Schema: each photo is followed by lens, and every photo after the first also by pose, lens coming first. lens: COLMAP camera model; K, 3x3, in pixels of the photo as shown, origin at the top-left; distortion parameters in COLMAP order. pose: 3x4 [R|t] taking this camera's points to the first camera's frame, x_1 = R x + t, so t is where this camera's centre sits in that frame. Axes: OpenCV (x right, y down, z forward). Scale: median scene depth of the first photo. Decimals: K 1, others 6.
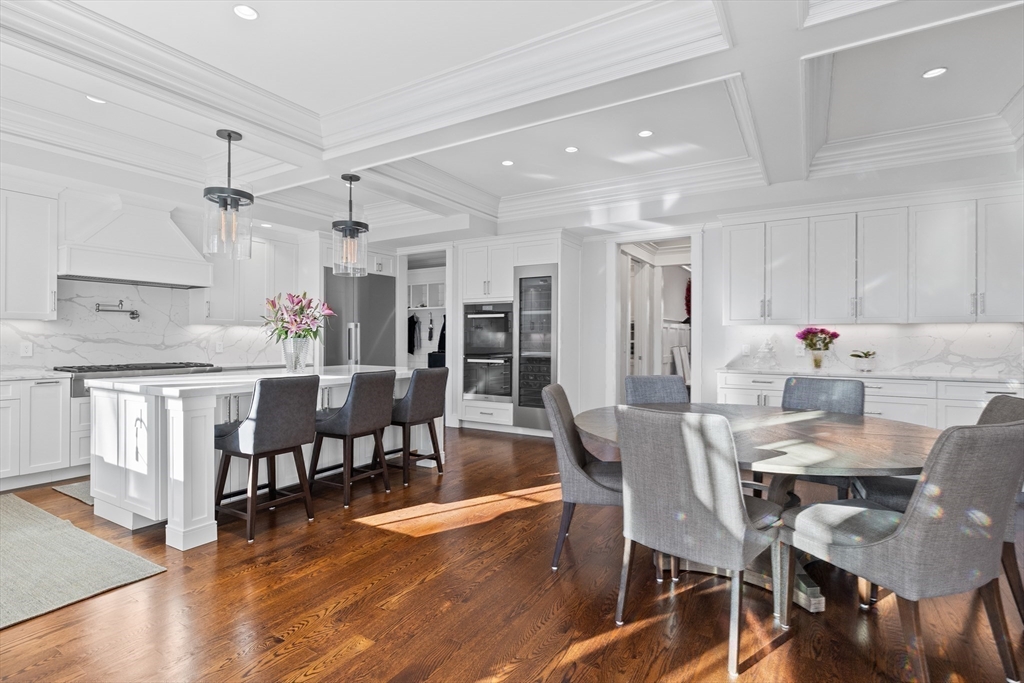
lens RADIAL K [[481.3, 0, 490.2], [0, 481.3, 344.3], [0, 0, 1]] dist [-0.002519, -0.000046]
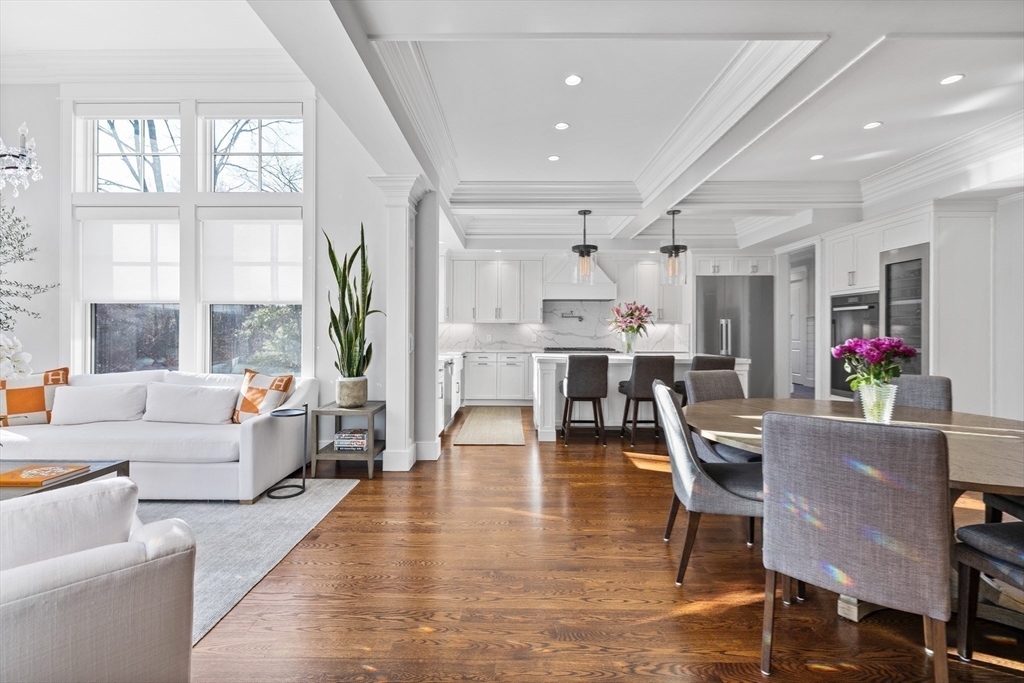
lens RADIAL K [[439.5, 0, 519.5], [0, 439.5, 334.1], [0, 0, 1]] dist [0.002531, 0.001302]
pose [[0.531501, 0.001200, -0.847057, 0.443999], [-0.007932, 0.999962, -0.003560, 0.000187], [0.847020, 0.008611, 0.531491, -0.012109]]
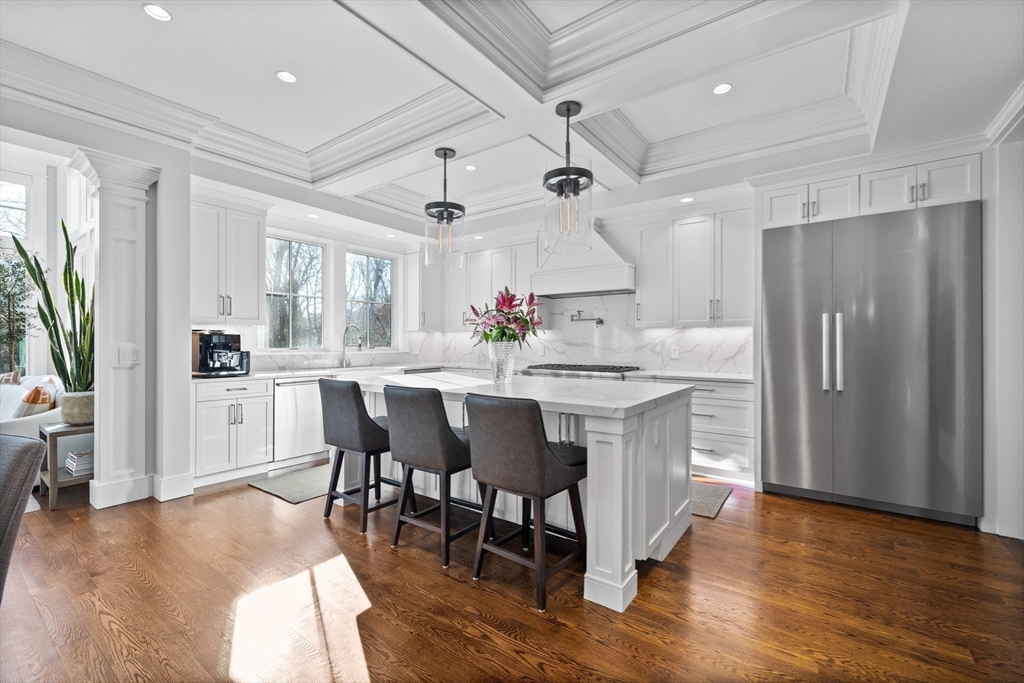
lens RADIAL K [[439.5, 0, 513.1], [0, 439.5, 343.3], [0, 0, 1]] dist [0.002531, 0.001302]
pose [[-0.080230, 0.000367, -0.996776, 0.296353], [-0.009727, 0.999952, 0.001152, -0.009718], [0.996729, 0.009788, -0.080223, 0.840564]]
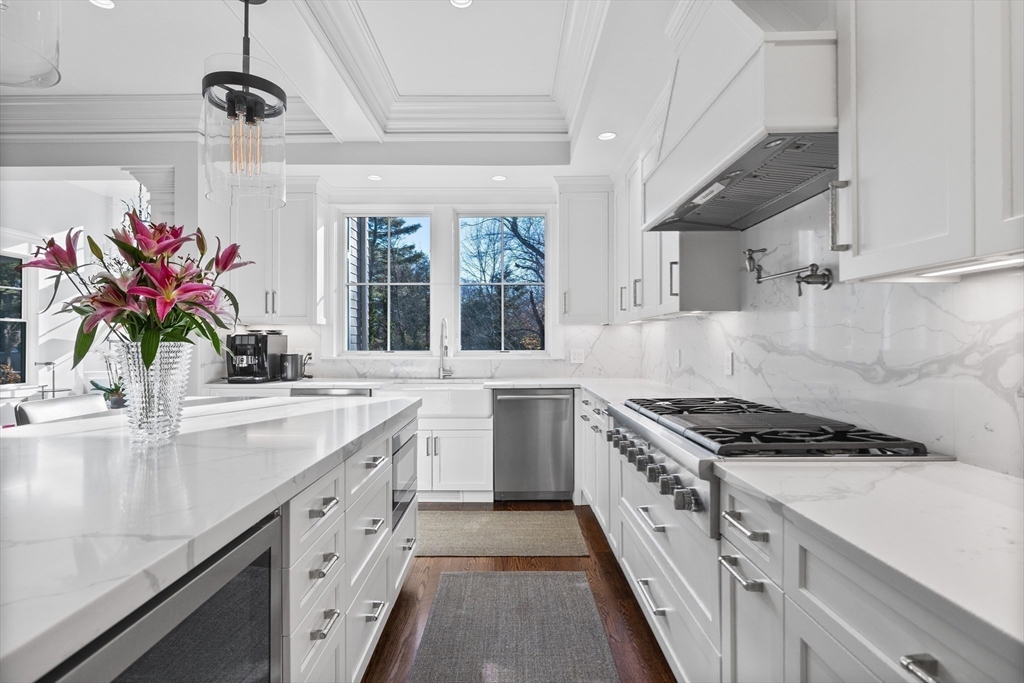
lens RADIAL K [[515.9, 0, 504.5], [0, 515.9, 338.6], [0, 0, 1]] dist [0.000881, 0.000343]
pose [[-0.863762, -0.005682, -0.503867, -0.336638], [-0.004892, 0.999984, -0.002891, -0.013080], [0.503876, -0.000032, -0.863776, 1.149911]]
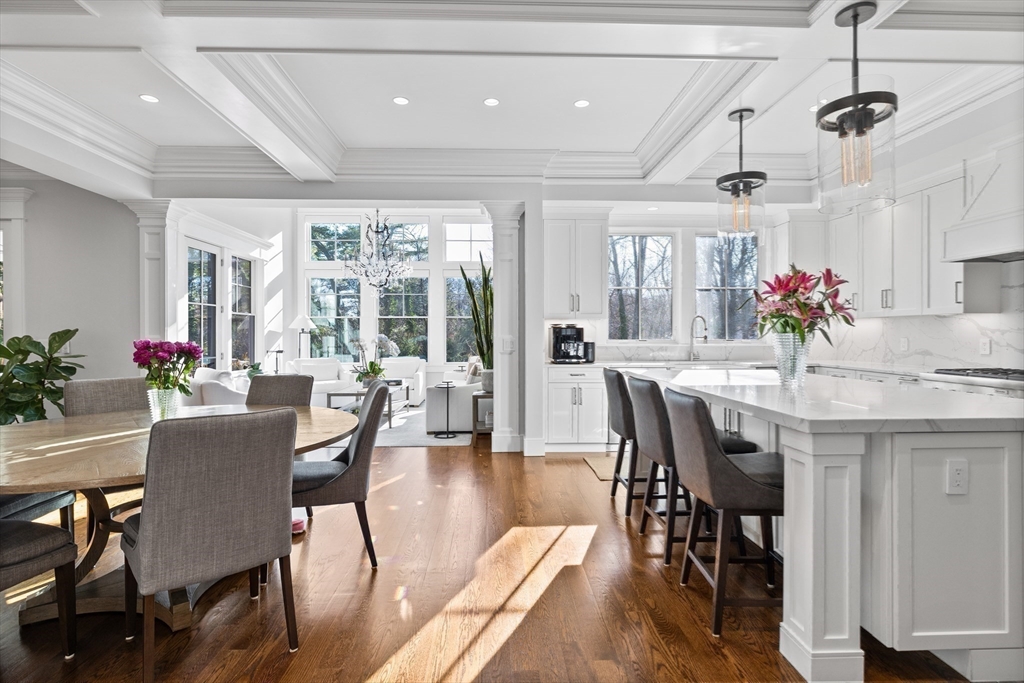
lens RADIAL K [[515.9, 0, 503.4], [0, 515.9, 335.5], [0, 0, 1]] dist [0.000881, 0.000343]
pose [[-0.836879, 0.002012, -0.547385, 0.269934], [-0.003879, 0.999946, 0.009606, -0.013093], [0.547375, 0.010163, -0.836826, 1.078910]]
